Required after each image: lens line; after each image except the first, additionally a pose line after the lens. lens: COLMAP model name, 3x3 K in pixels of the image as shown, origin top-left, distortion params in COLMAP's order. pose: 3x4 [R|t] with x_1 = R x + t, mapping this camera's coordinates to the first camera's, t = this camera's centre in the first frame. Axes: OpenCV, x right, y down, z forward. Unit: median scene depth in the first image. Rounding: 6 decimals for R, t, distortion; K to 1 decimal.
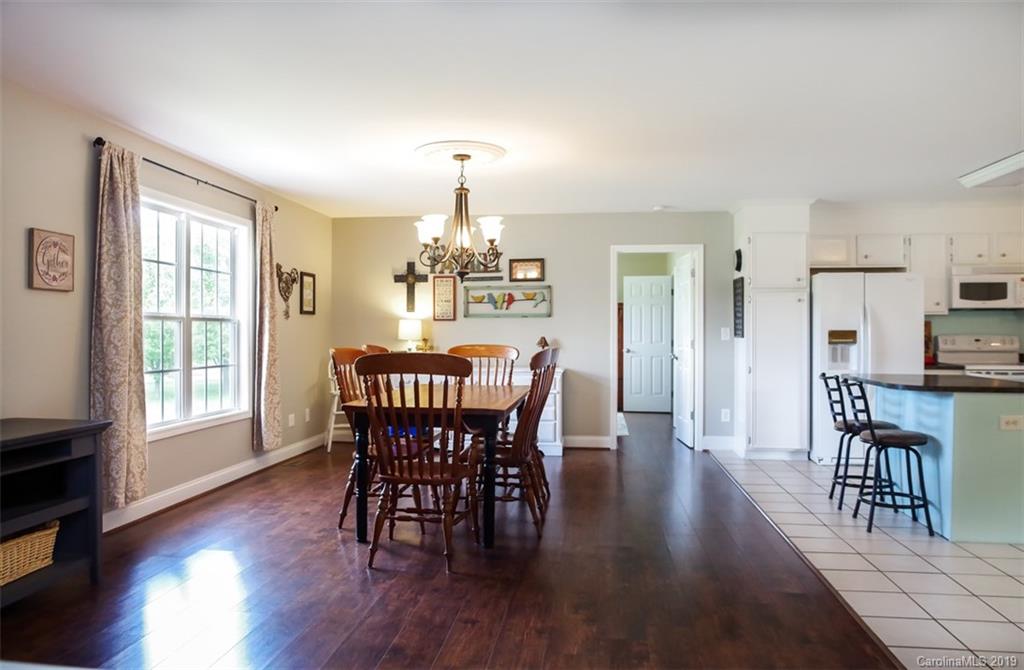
lens RADIAL K [[749.2, 0, 505.3], [0, 749.2, 336.7], [0, 0, 1]] dist [-0.031961, 0.009350]
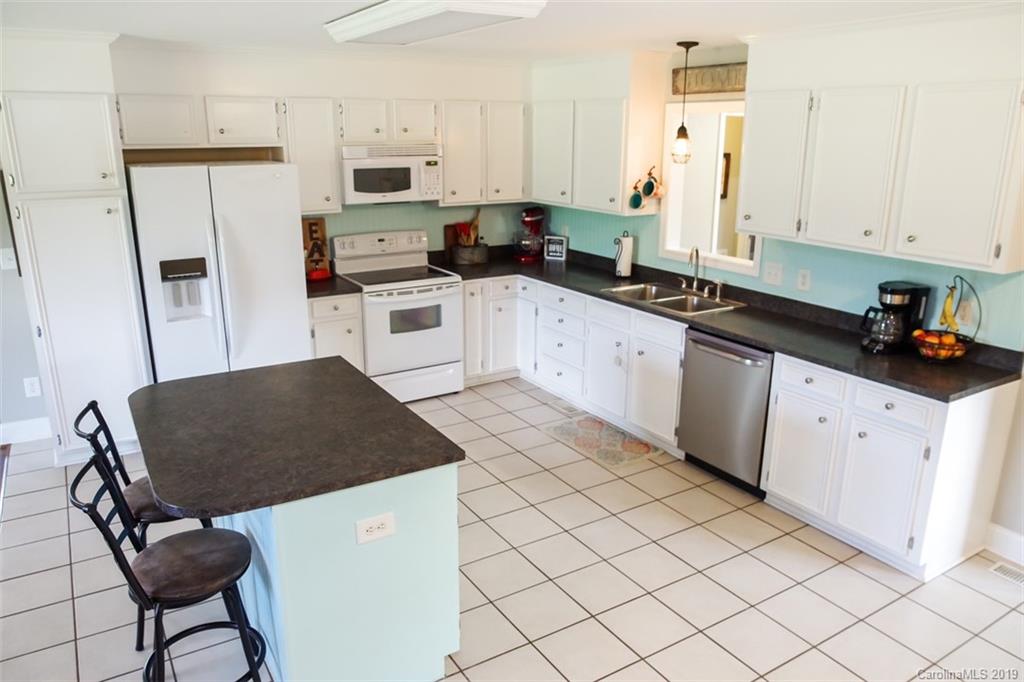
lens RADIAL K [[739.1, 0, 510.5], [0, 739.1, 335.2], [0, 0, 1]] dist [-0.066638, 0.039096]
pose [[0.779985, -0.164434, 0.603809, 0.270589], [0.001745, 0.965429, 0.260659, -0.102656], [-0.625796, -0.202257, 0.753307, 0.326387]]
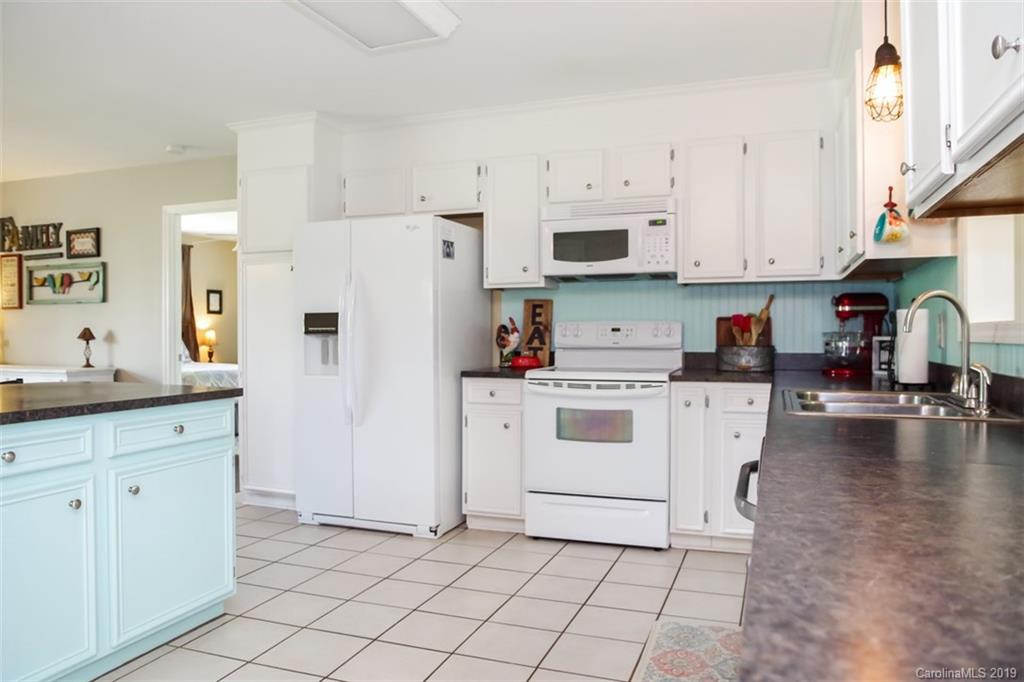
lens RADIAL K [[739.1, 0, 506.3], [0, 739.1, 338.6], [0, 0, 1]] dist [-0.066638, 0.039096]
pose [[0.971983, 0.000208, -0.235052, 0.713286], [-0.000793, 0.999997, -0.002394, 0.013745], [0.235050, 0.002513, 0.971980, 0.411330]]
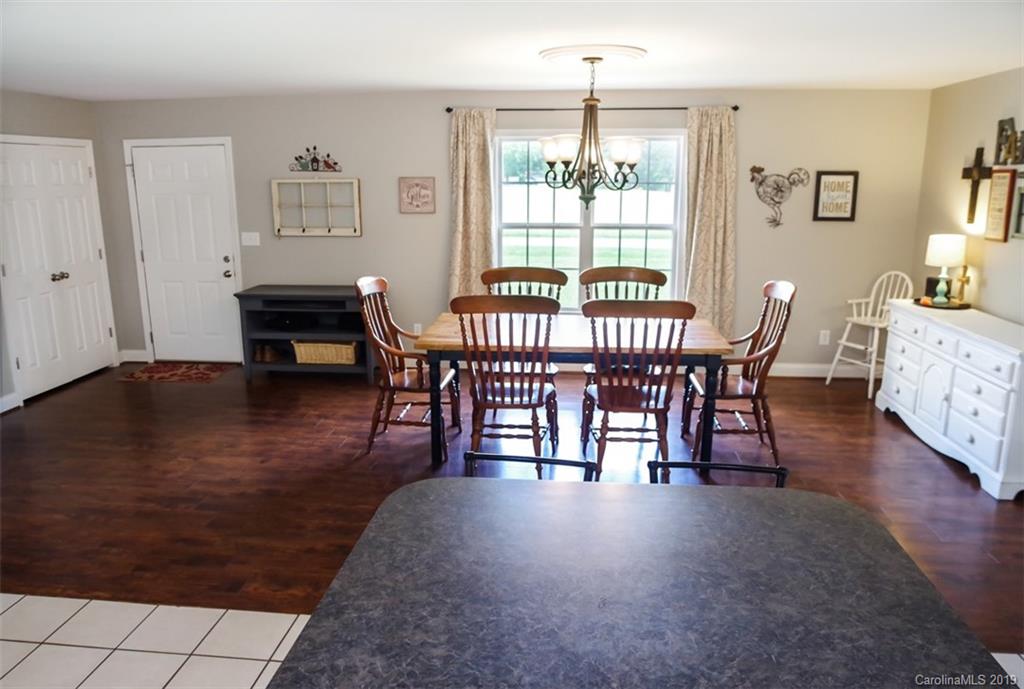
lens RADIAL K [[746.7, 0, 512.5], [0, 746.7, 350.1], [0, 0, 1]] dist [-0.049562, 0.019022]
pose [[0.025653, 0.233705, -0.971969, 0.605543], [-0.003094, 0.972303, 0.233704, -0.086869], [0.999666, -0.002988, 0.025665, 0.655332]]
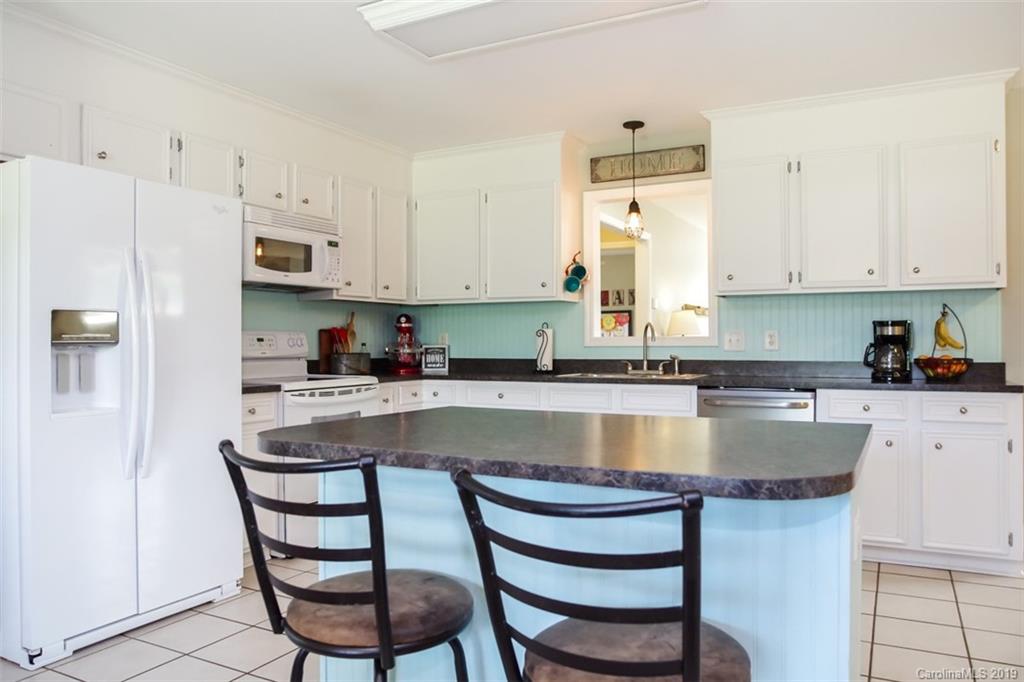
lens RADIAL K [[739.1, 0, 511.8], [0, 739.1, 330.5], [0, 0, 1]] dist [-0.066638, 0.039096]
pose [[0.357805, 0.013296, 0.933702, 0.163779], [0.012201, 0.999747, -0.018912, 0.011338], [-0.933717, 0.018158, 0.357552, 0.618226]]
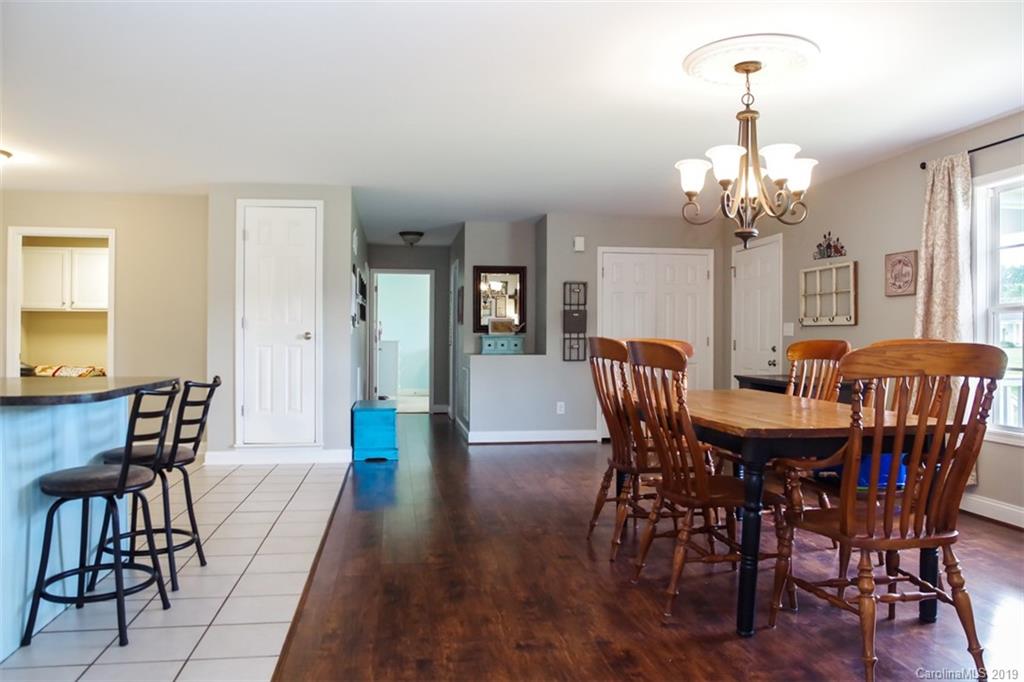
lens RADIAL K [[739.1, 0, 513.2], [0, 739.1, 338.3], [0, 0, 1]] dist [-0.066638, 0.039096]
pose [[-0.959390, 0.003783, -0.282056, 0.245694], [0.000672, 0.999938, 0.011124, -0.000465], [0.282081, 0.010483, -0.959333, 1.162003]]
